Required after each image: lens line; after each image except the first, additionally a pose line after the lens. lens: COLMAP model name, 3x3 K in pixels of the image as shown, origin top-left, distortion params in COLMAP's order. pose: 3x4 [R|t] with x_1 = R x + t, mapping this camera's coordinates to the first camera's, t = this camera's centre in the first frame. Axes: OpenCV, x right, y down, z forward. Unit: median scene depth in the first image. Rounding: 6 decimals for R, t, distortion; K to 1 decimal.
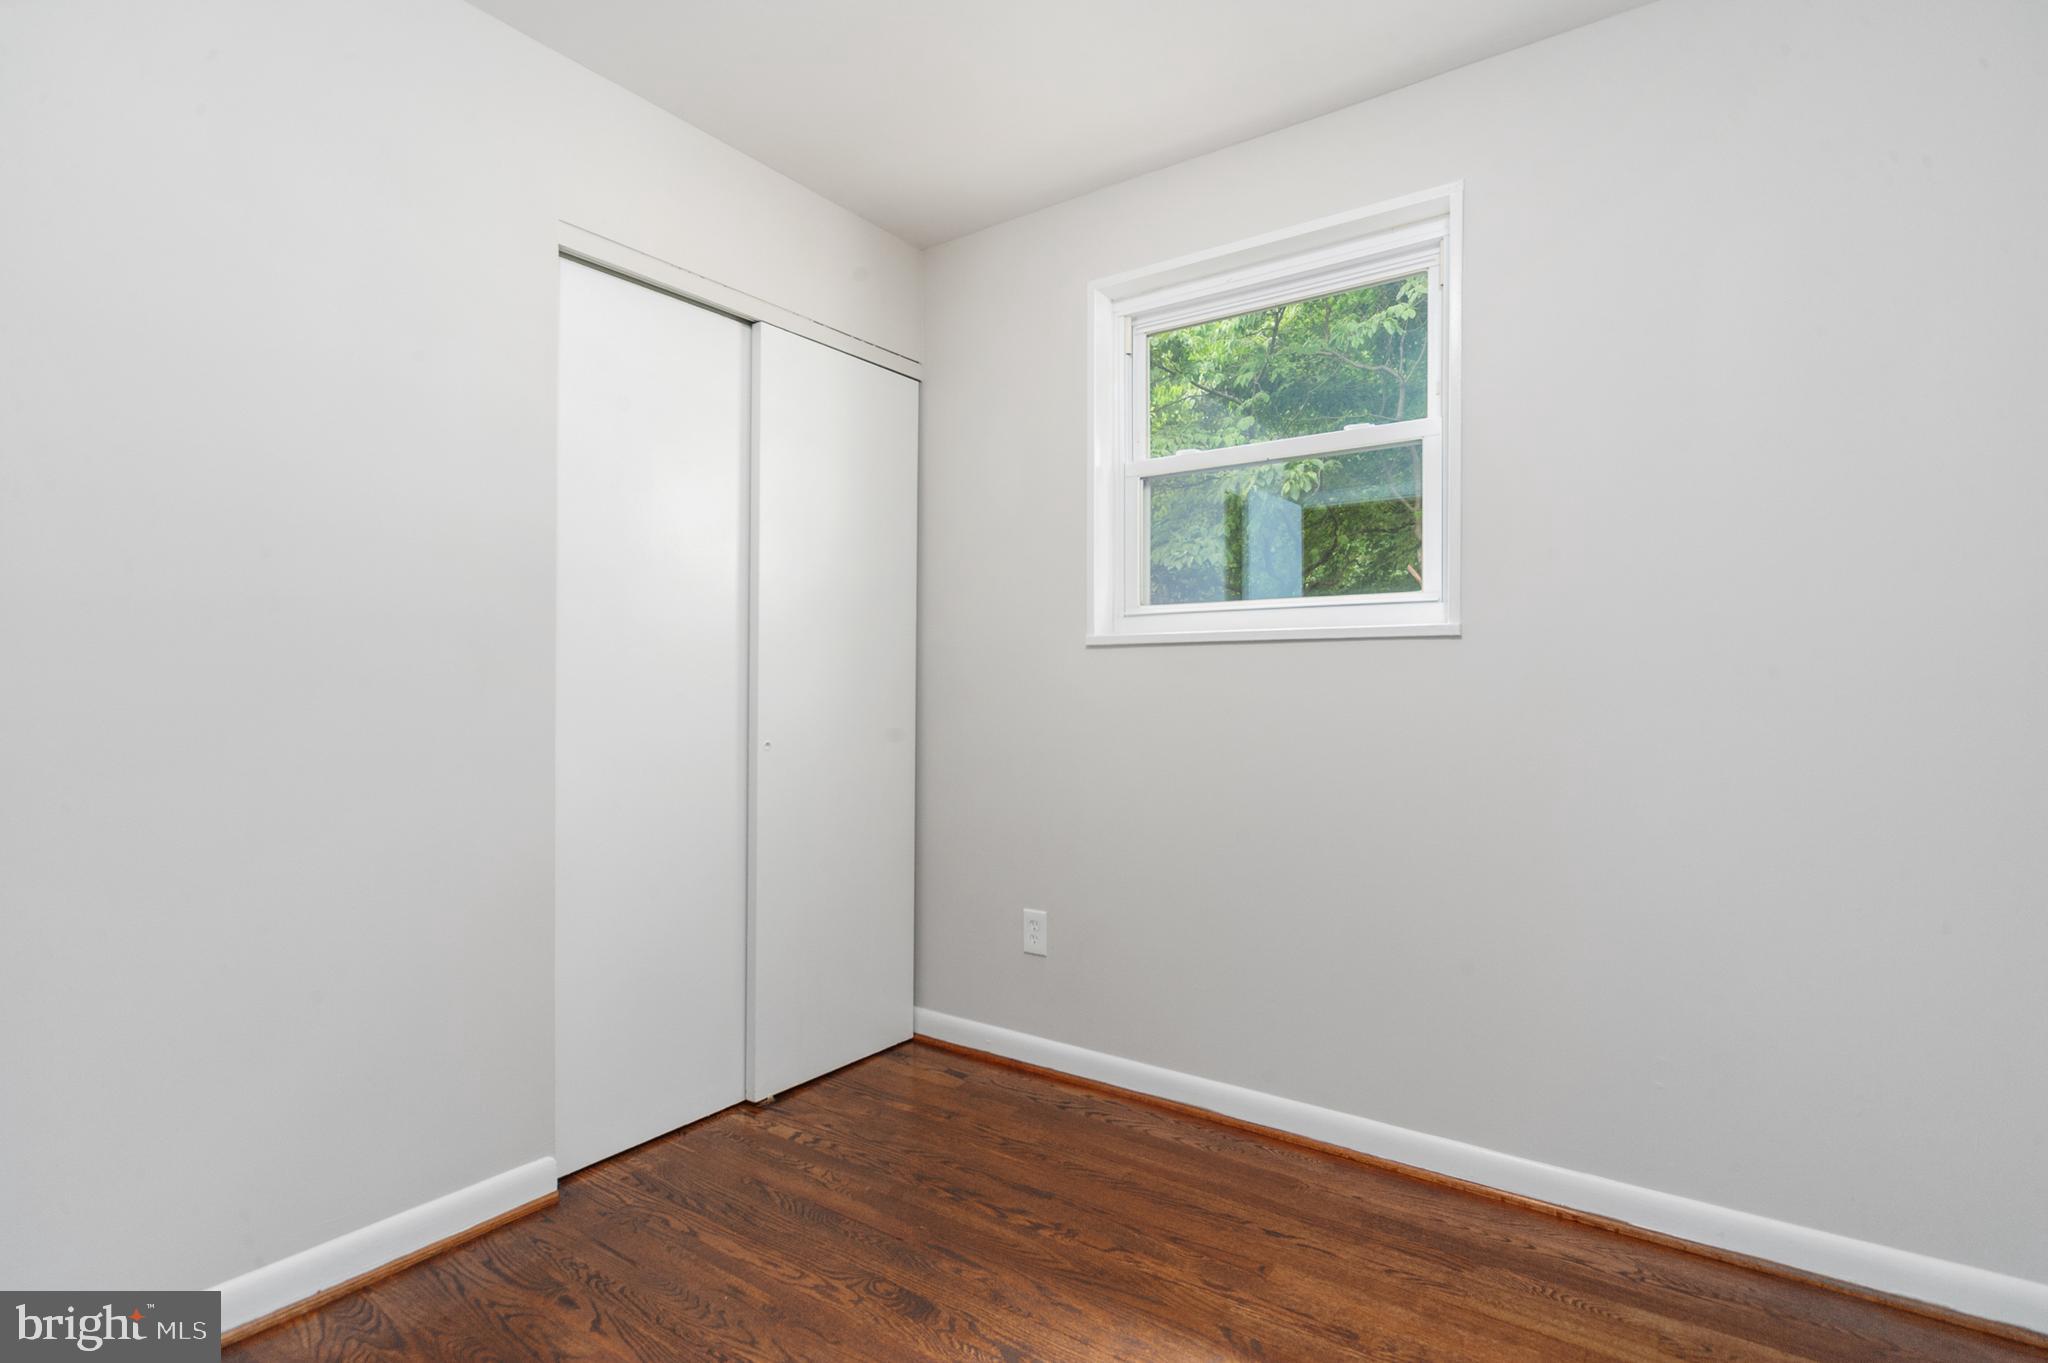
lens RADIAL K [[990.4, 0, 1027.1], [0, 990.4, 686.7], [0, 0, 1]] dist [-0.001809, -0.000064]
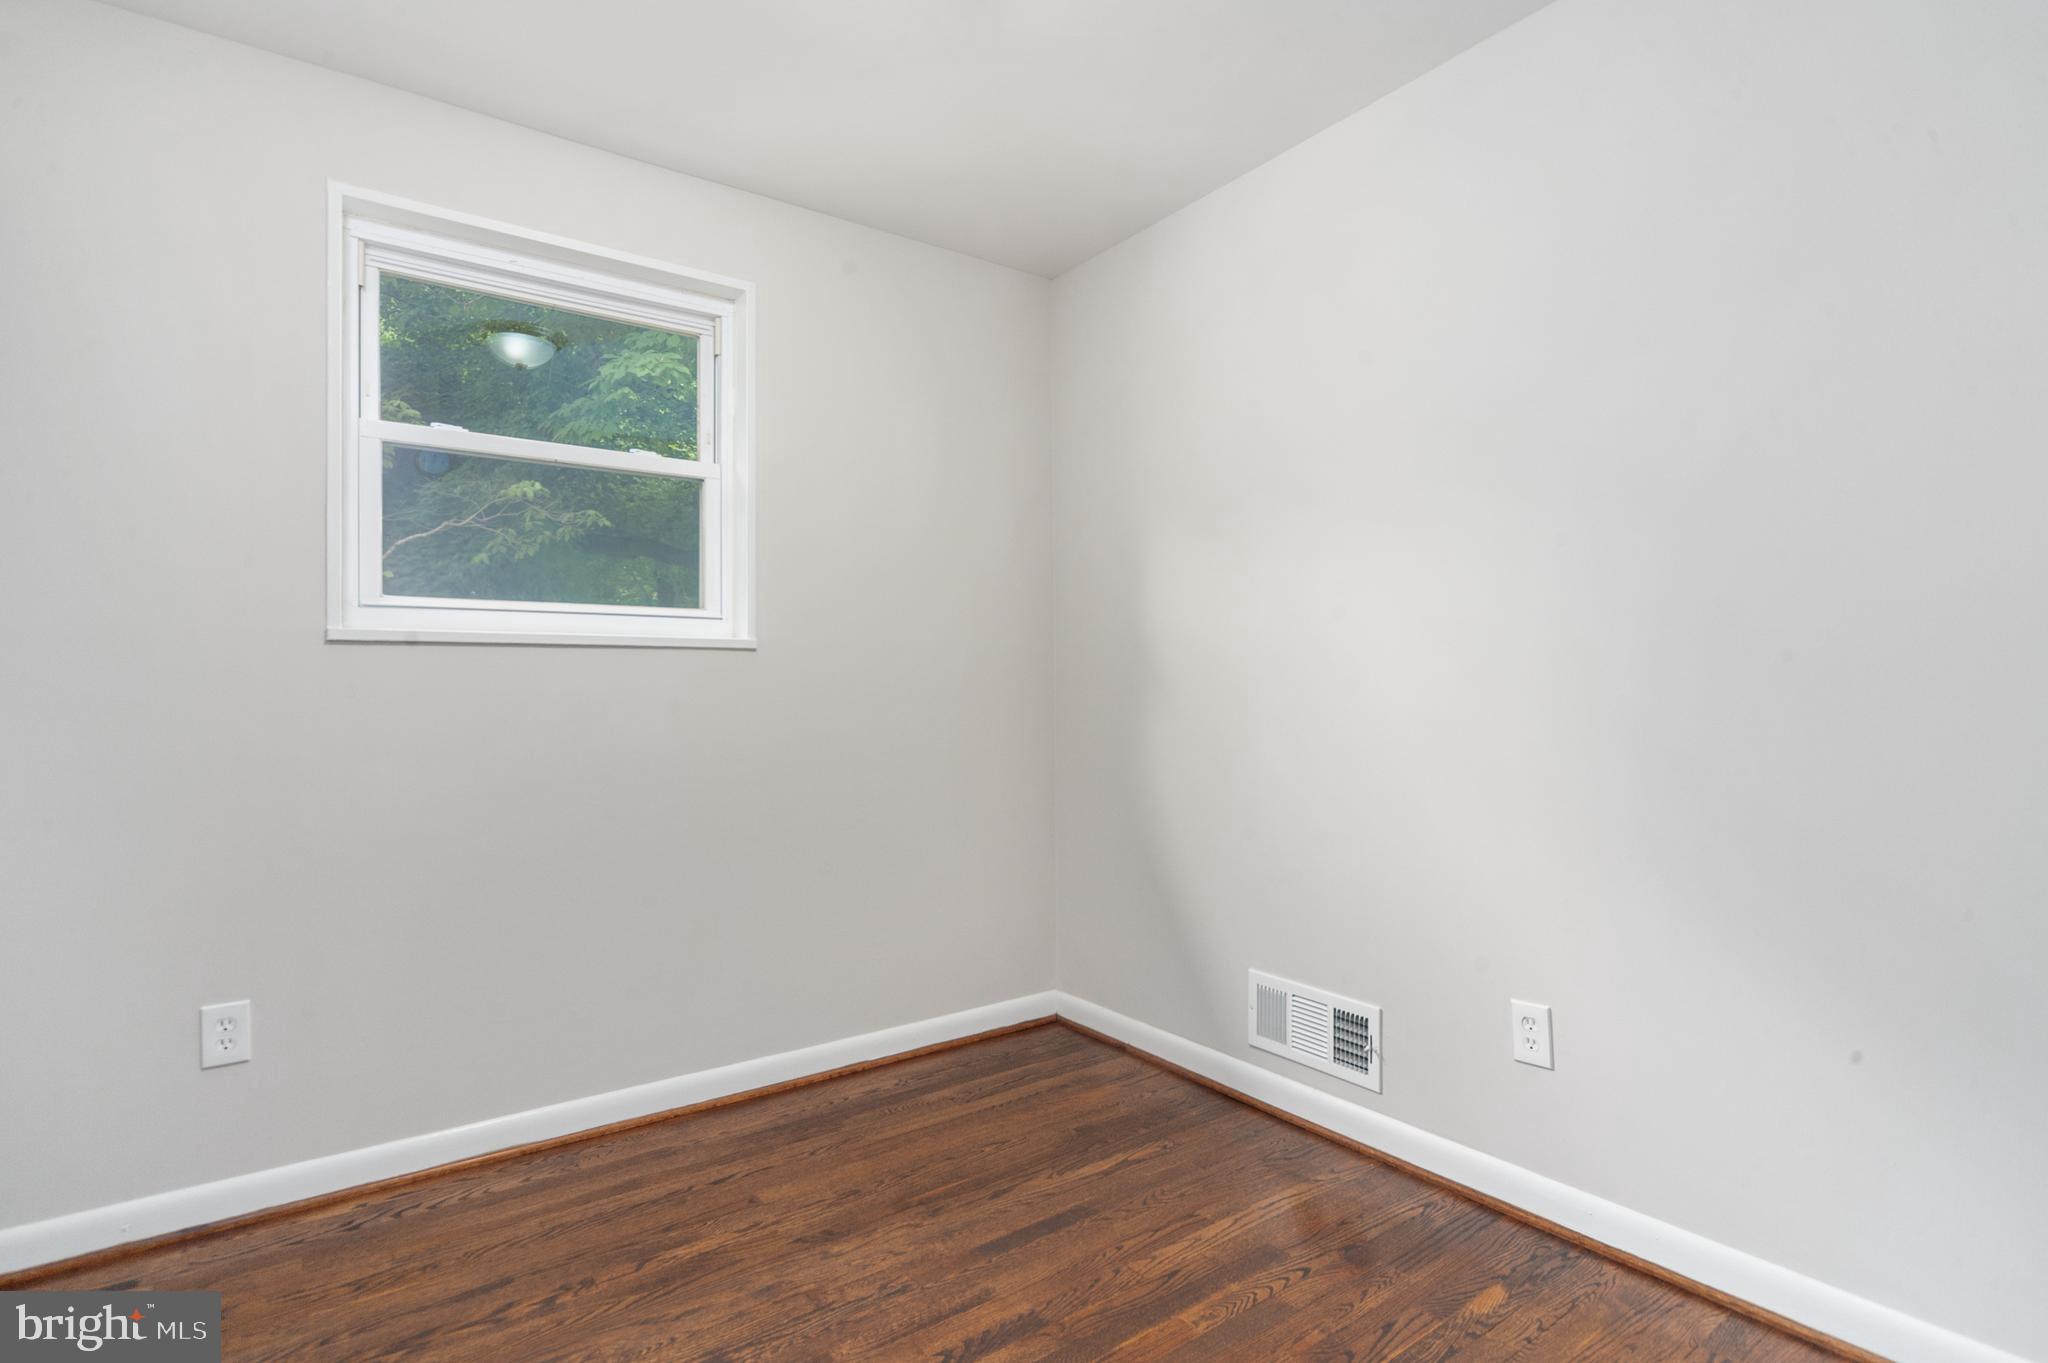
lens RADIAL K [[990.4, 0, 1027.1], [0, 990.4, 686.7], [0, 0, 1]] dist [-0.001809, -0.000064]
pose [[0.320637, 0.004617, 0.947191, -0.605938], [0.007036, 0.999949, -0.007256, 0.006681], [-0.947176, 0.008990, 0.320588, 0.271341]]
